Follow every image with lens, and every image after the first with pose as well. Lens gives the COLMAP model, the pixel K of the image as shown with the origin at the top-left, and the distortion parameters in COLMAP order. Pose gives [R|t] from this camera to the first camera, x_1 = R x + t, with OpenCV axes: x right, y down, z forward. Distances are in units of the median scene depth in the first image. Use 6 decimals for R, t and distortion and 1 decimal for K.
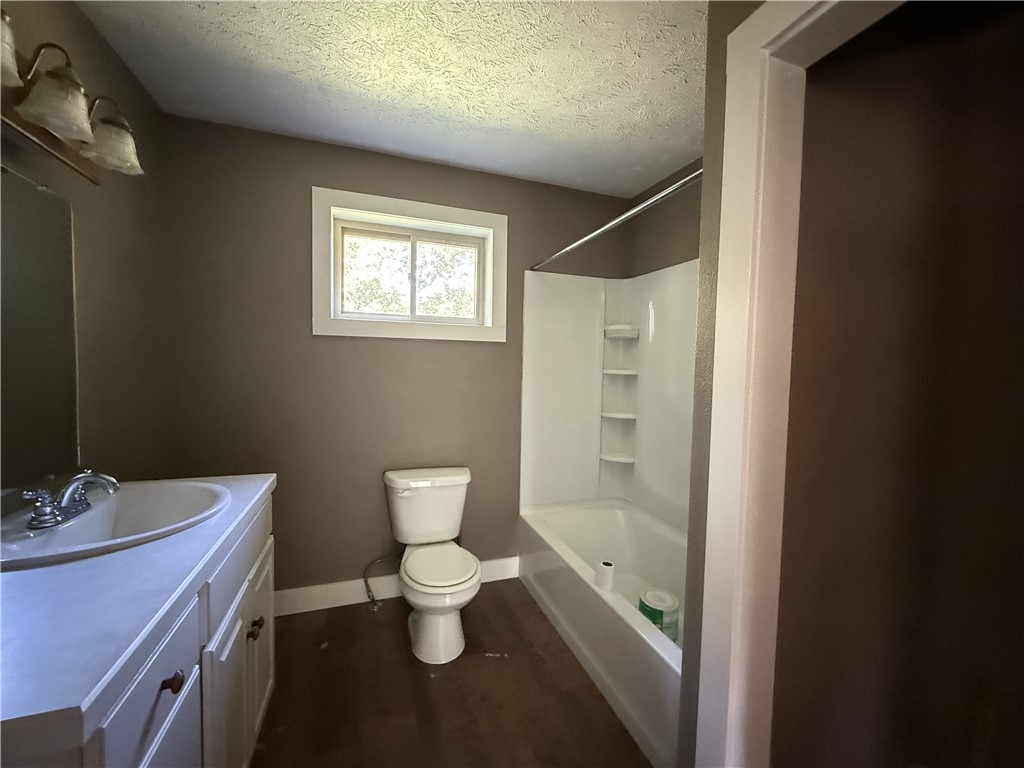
lens RADIAL K [[408.8, 0, 512.6], [0, 408.8, 384.7], [0, 0, 1]] dist [-0.000723, -0.000434]
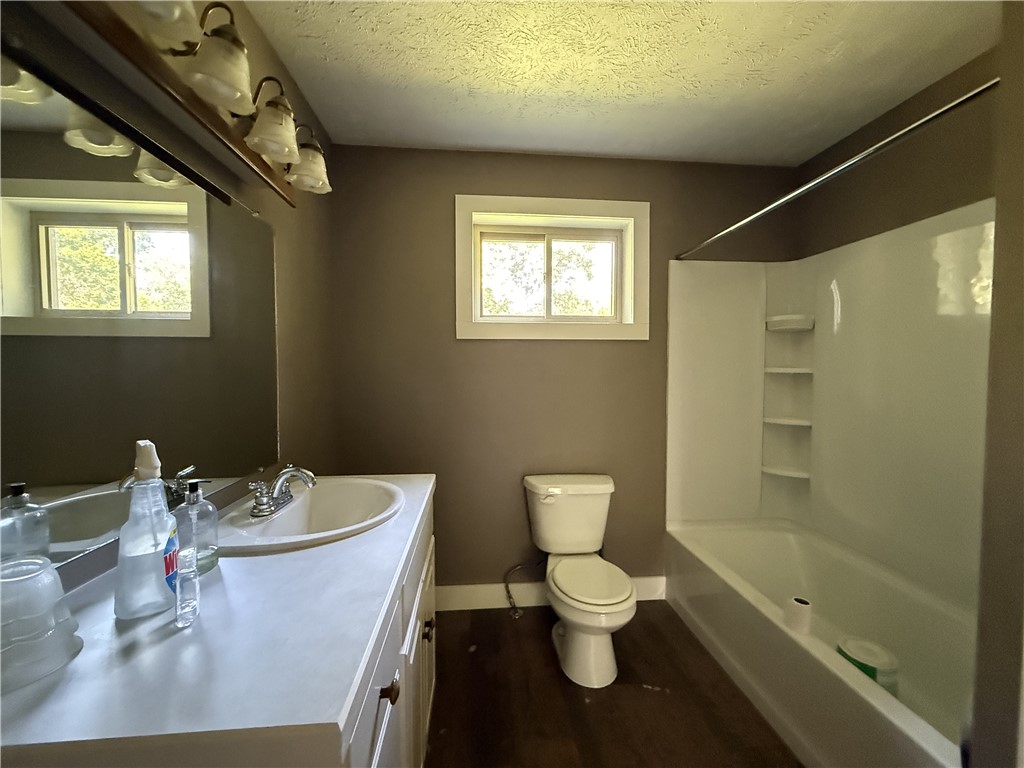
lens RADIAL K [[408.8, 0, 511.5], [0, 408.8, 385.2], [0, 0, 1]] dist [-0.000723, -0.000434]
pose [[0.968648, -0.010395, -0.248220, -0.111238], [0.007453, 0.999890, -0.012791, 0.008402], [0.248325, 0.010540, 0.968619, 0.047792]]
